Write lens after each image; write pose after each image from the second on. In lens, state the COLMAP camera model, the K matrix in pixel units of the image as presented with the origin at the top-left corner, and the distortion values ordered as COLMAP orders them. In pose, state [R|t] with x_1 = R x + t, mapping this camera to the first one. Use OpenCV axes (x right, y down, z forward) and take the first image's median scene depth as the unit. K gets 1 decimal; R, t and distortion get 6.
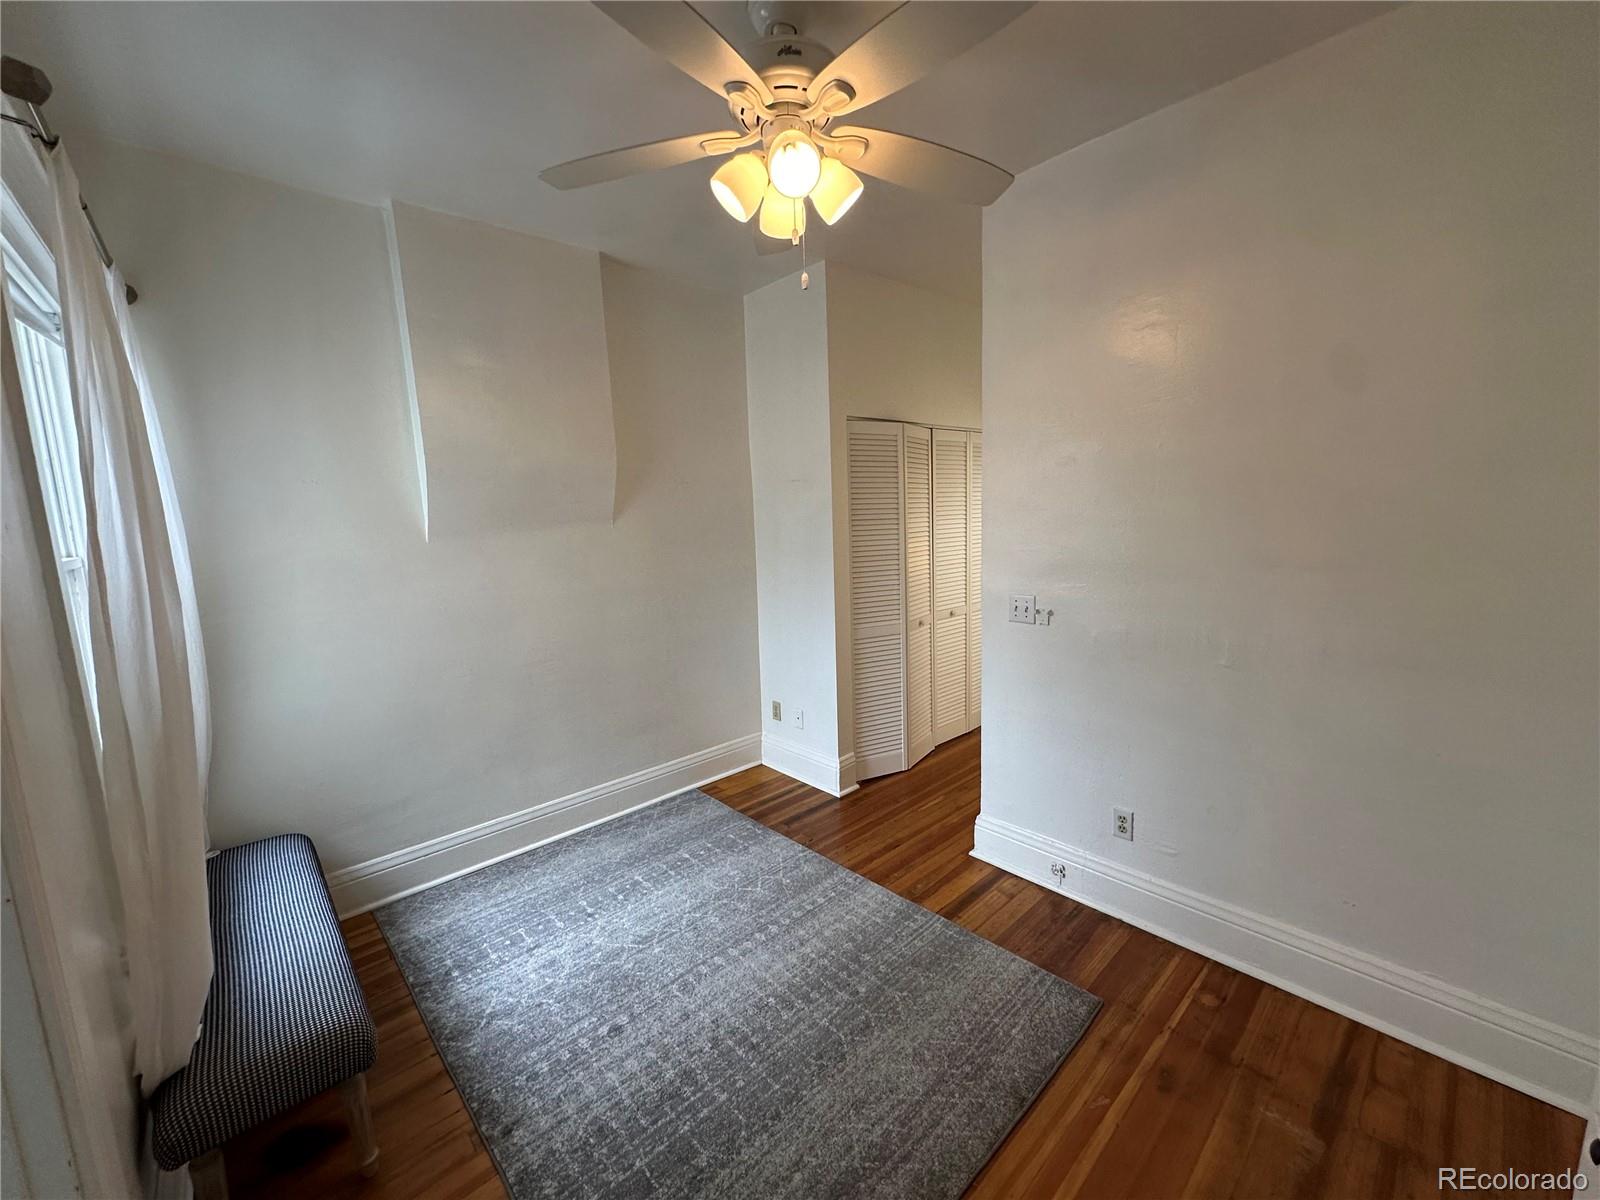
lens RADIAL K [[634.7, 0, 801.9], [0, 634.7, 593.4], [0, 0, 1]] dist [-0.002623, 0.000865]
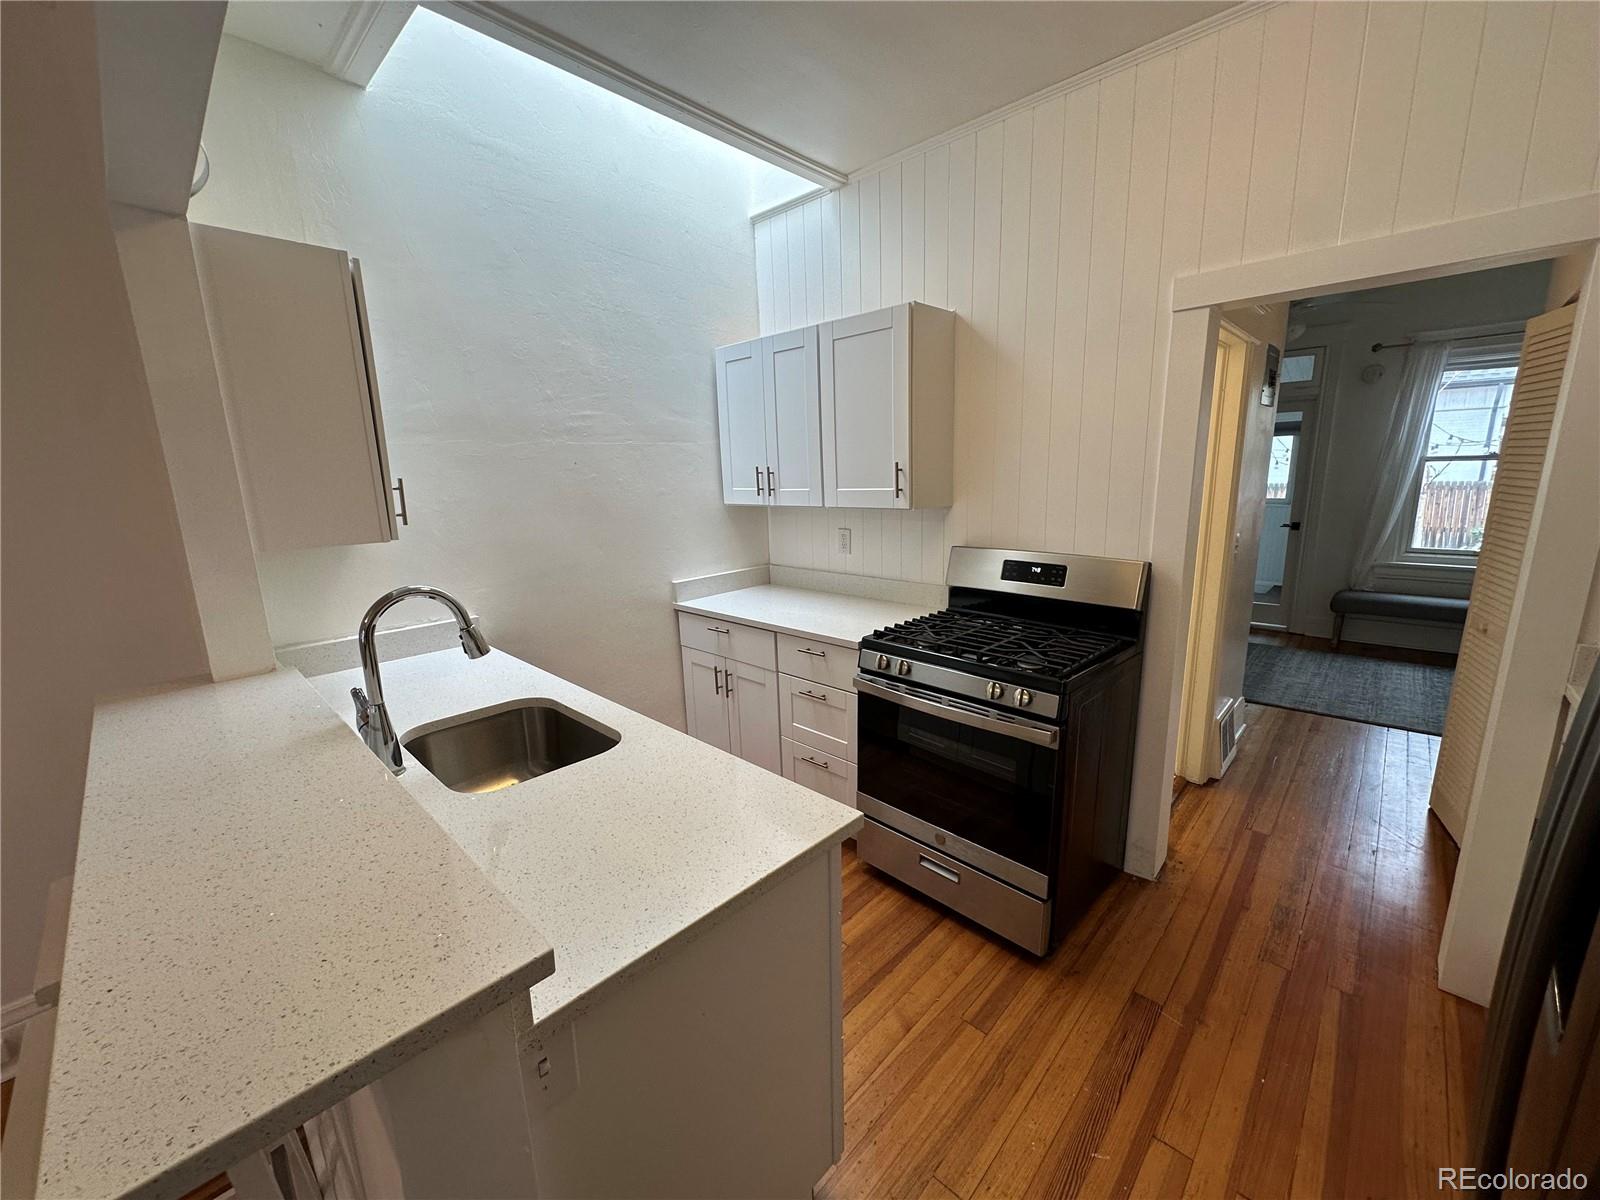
lens RADIAL K [[634.7, 0, 800.0], [0, 634.7, 602.3], [0, 0, 1]] dist [-0.002623, 0.000865]
pose [[-0.995231, 0.075492, -0.061783, 1.808173], [0.049937, 0.938331, 0.342114, -0.460554], [0.083800, 0.337397, -0.937625, 3.003833]]
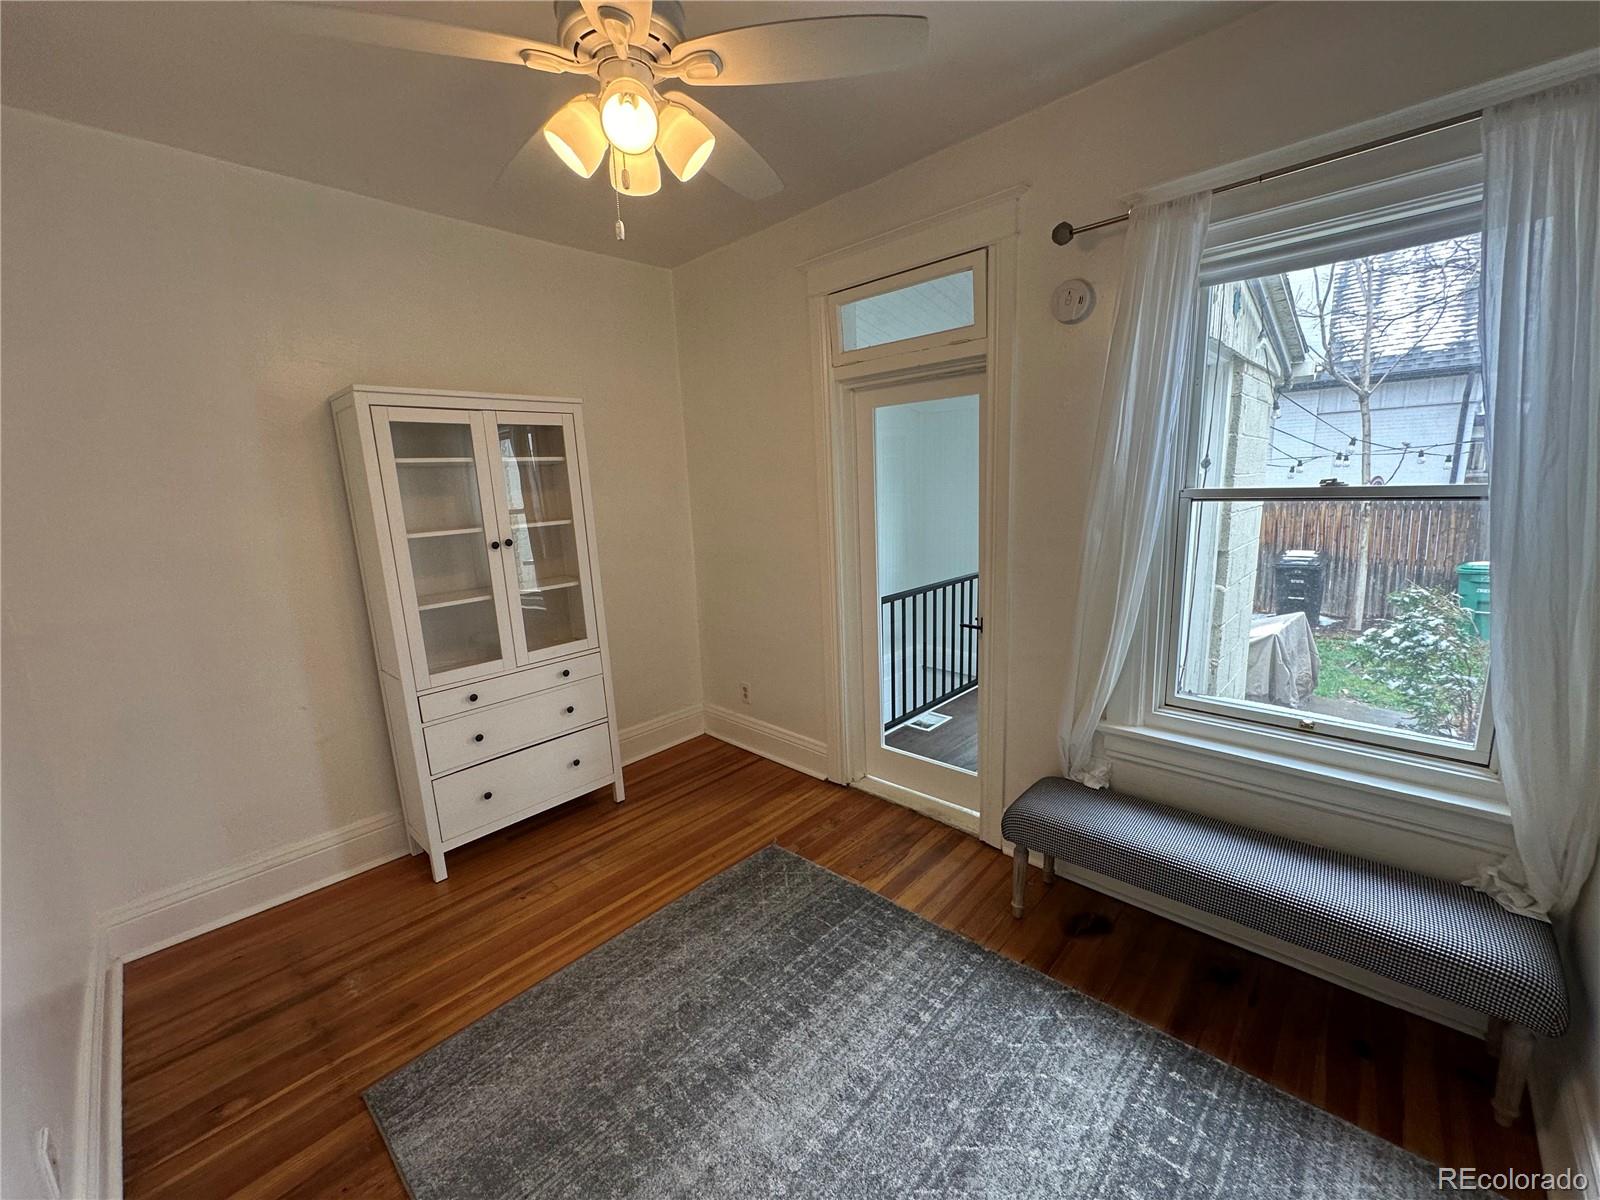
lens RADIAL K [[634.7, 0, 804.2], [0, 634.7, 601.0], [0, 0, 1]] dist [-0.002623, 0.000865]
pose [[-0.994287, 0.086198, -0.062962, -0.122695], [0.061130, 0.943348, 0.326124, -0.230669], [0.087506, 0.320412, -0.943228, 1.676381]]
